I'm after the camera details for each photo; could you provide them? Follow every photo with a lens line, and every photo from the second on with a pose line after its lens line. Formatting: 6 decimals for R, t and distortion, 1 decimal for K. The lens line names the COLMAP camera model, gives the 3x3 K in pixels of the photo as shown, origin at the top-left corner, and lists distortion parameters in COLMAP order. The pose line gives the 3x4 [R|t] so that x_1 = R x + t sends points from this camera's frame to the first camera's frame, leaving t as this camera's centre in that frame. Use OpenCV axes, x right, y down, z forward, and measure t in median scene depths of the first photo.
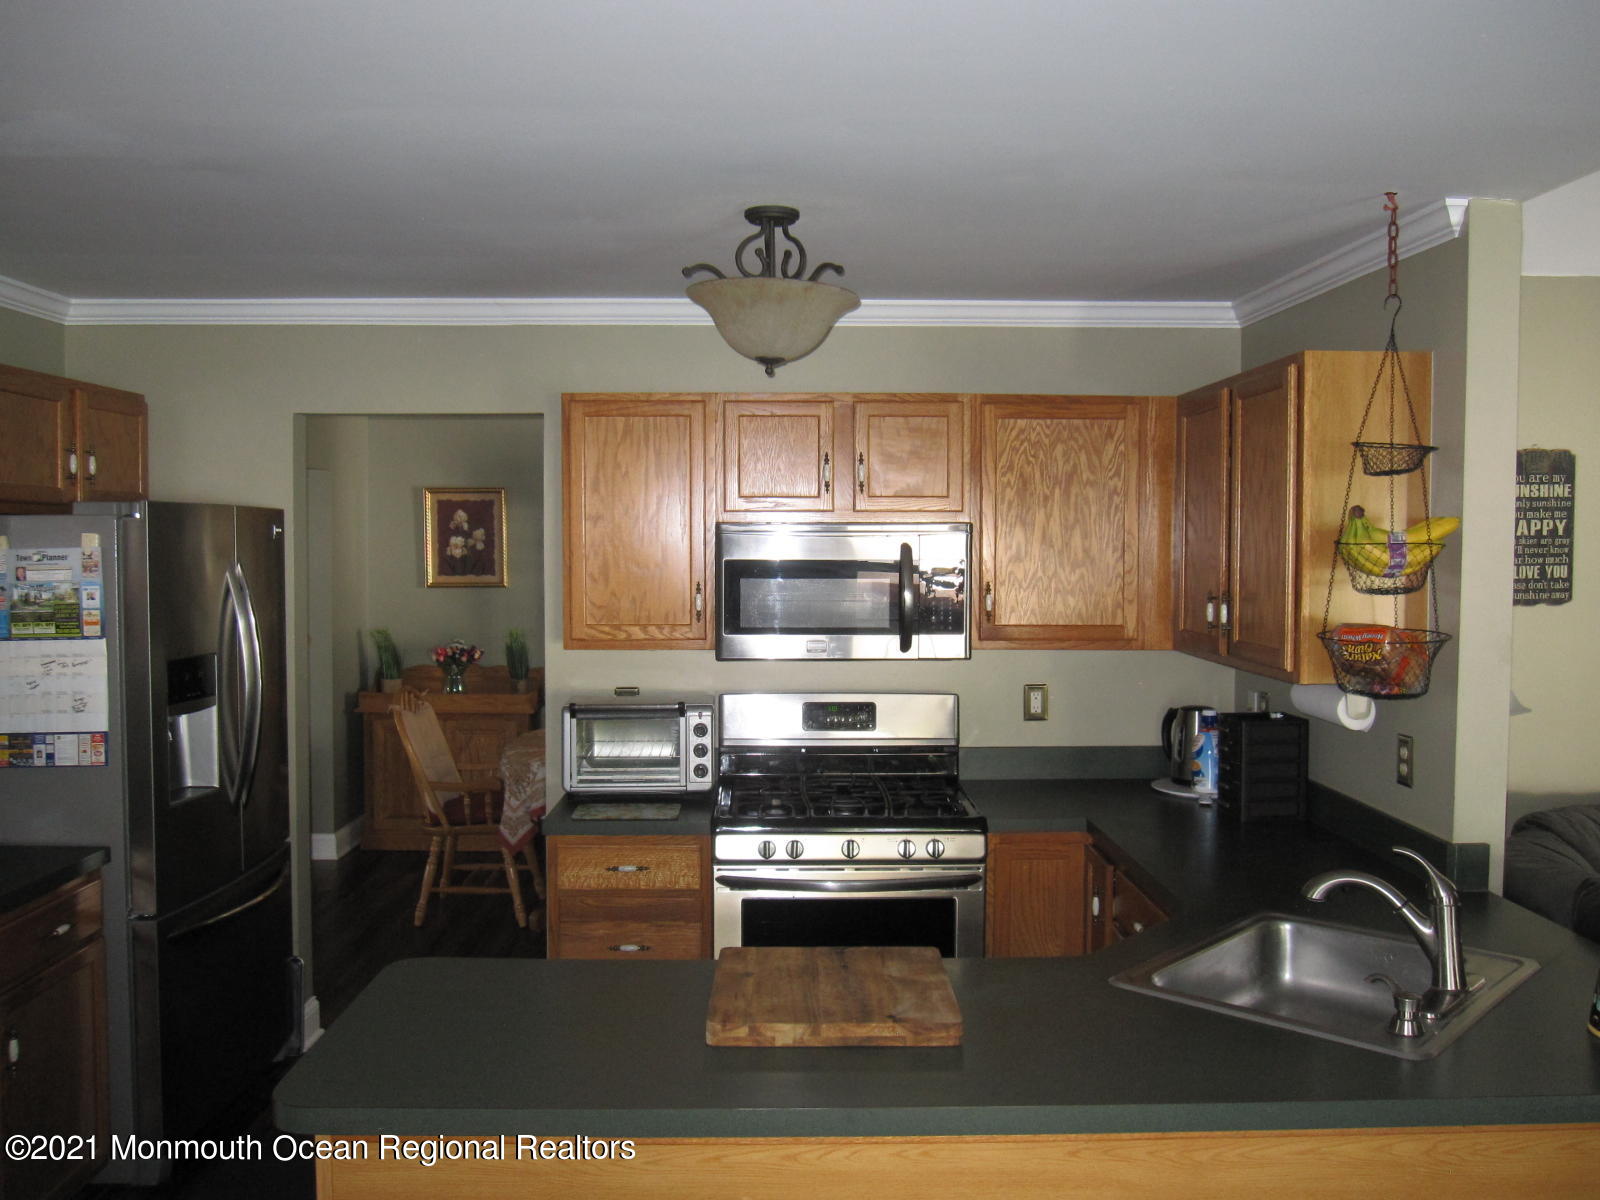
lens RADIAL K [[1338.4, 0, 801.4], [0, 1338.4, 603.7], [0, 0, 1]] dist [-0.077807, 0.044102]
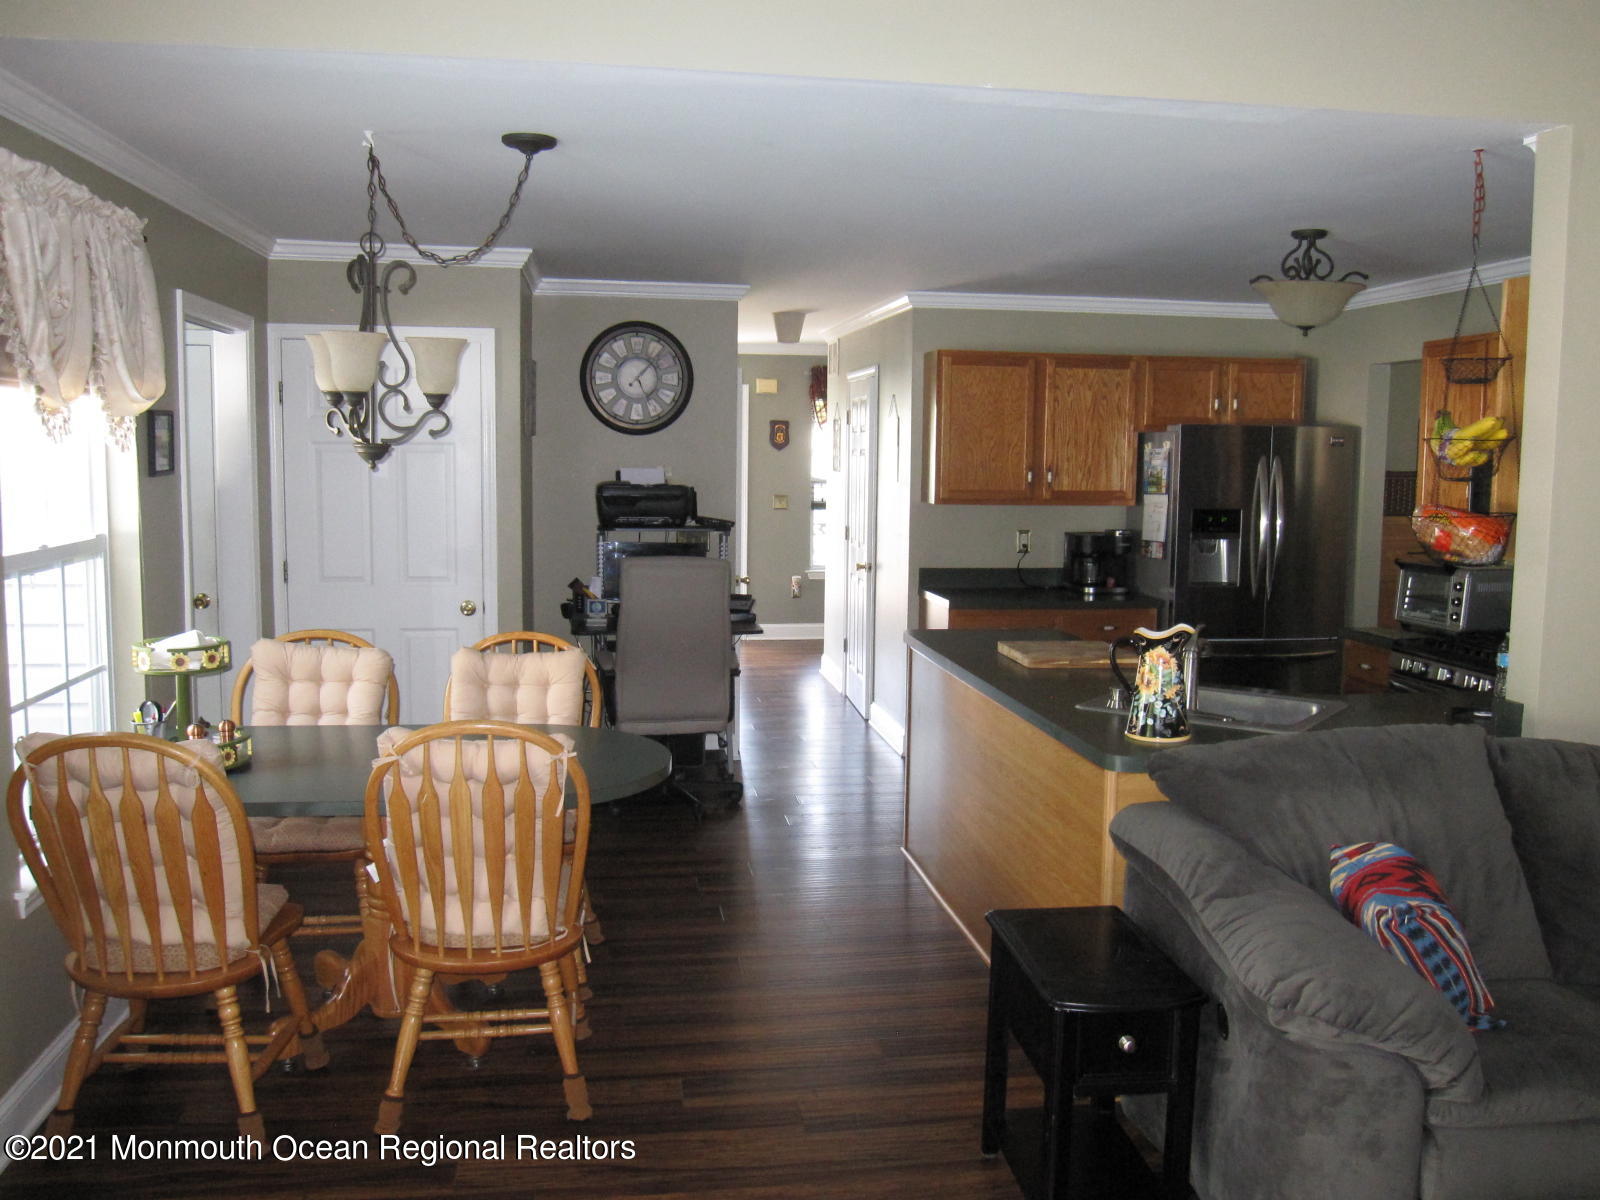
lens RADIAL K [[1338.4, 0, 797.6], [0, 1338.4, 593.8], [0, 0, 1]] dist [-0.077807, 0.044102]
pose [[0.128059, 0.111716, -0.985454, 1.180767], [-0.053623, 0.992962, 0.105599, -0.006284], [0.990316, 0.039321, 0.133148, 0.165262]]
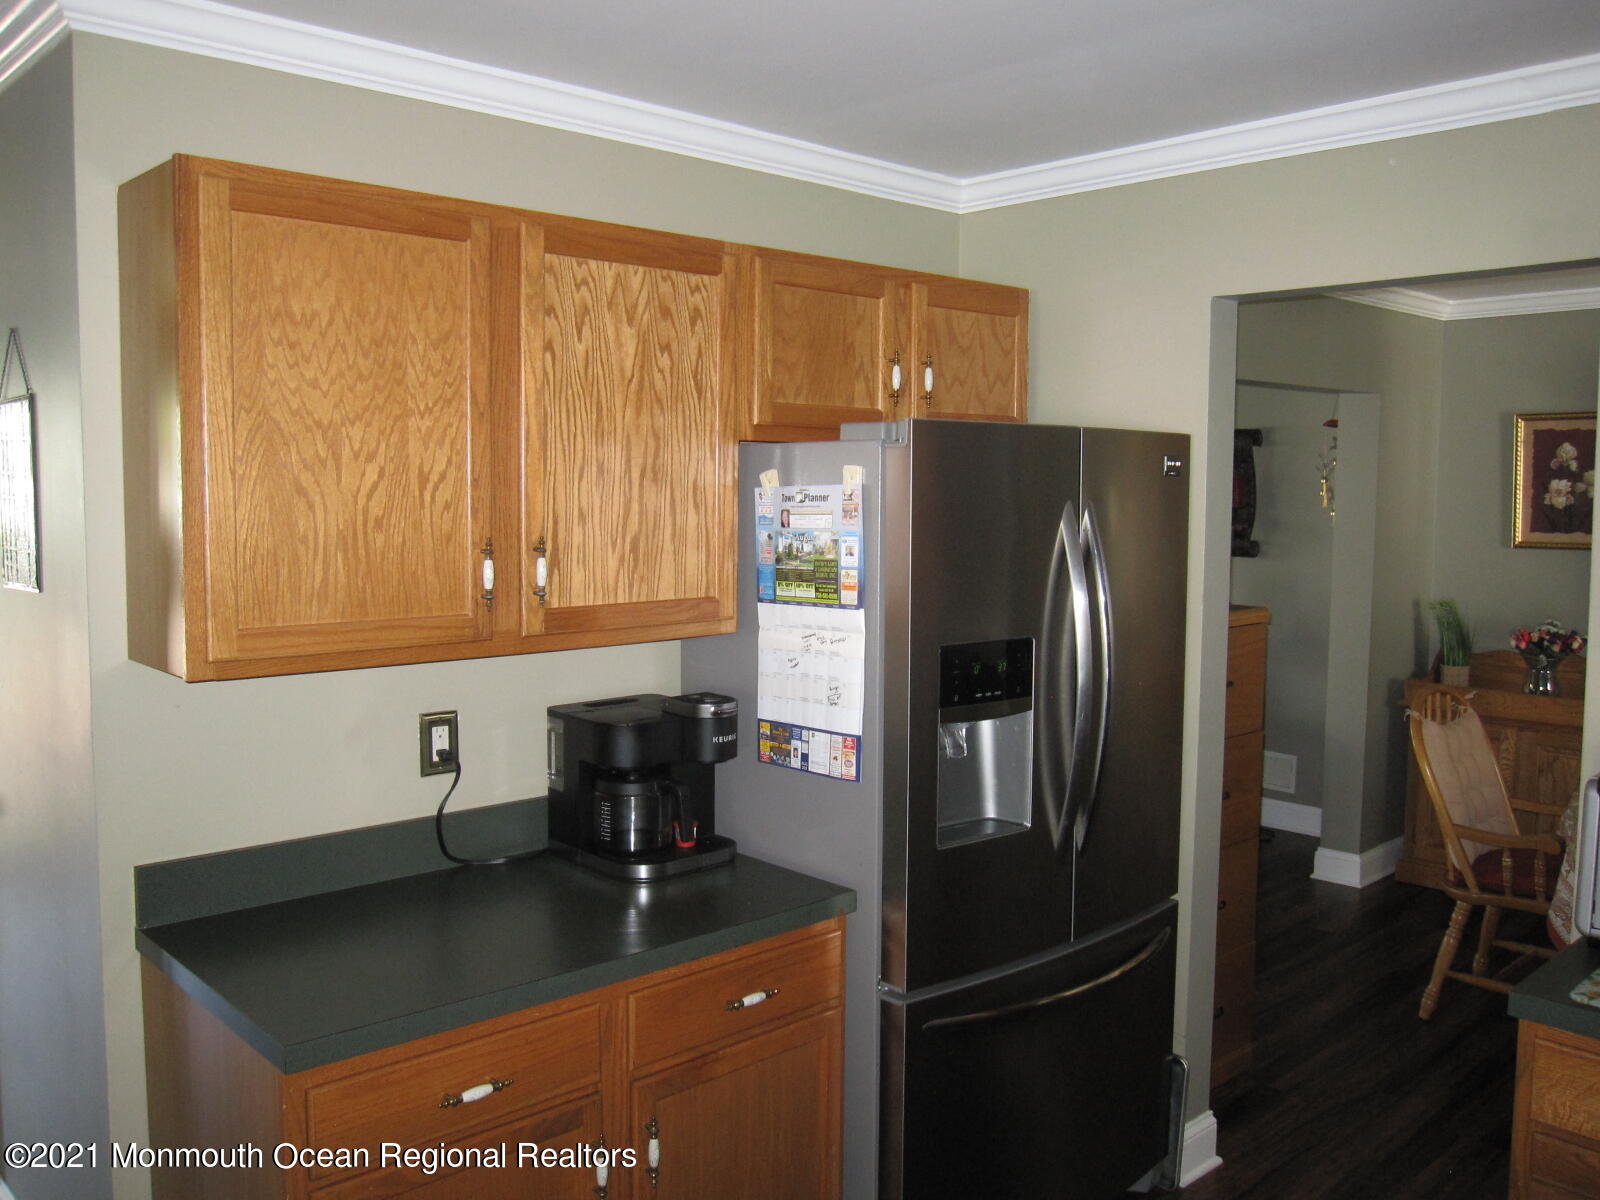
lens RADIAL K [[1338.4, 0, 803.8], [0, 1338.4, 590.2], [0, 0, 1]] dist [-0.077807, 0.044102]
pose [[0.668207, 0.058823, -0.741646, 0.000691], [-0.036760, 0.998262, 0.046056, -0.014837], [0.743067, -0.003512, 0.669208, 0.407539]]
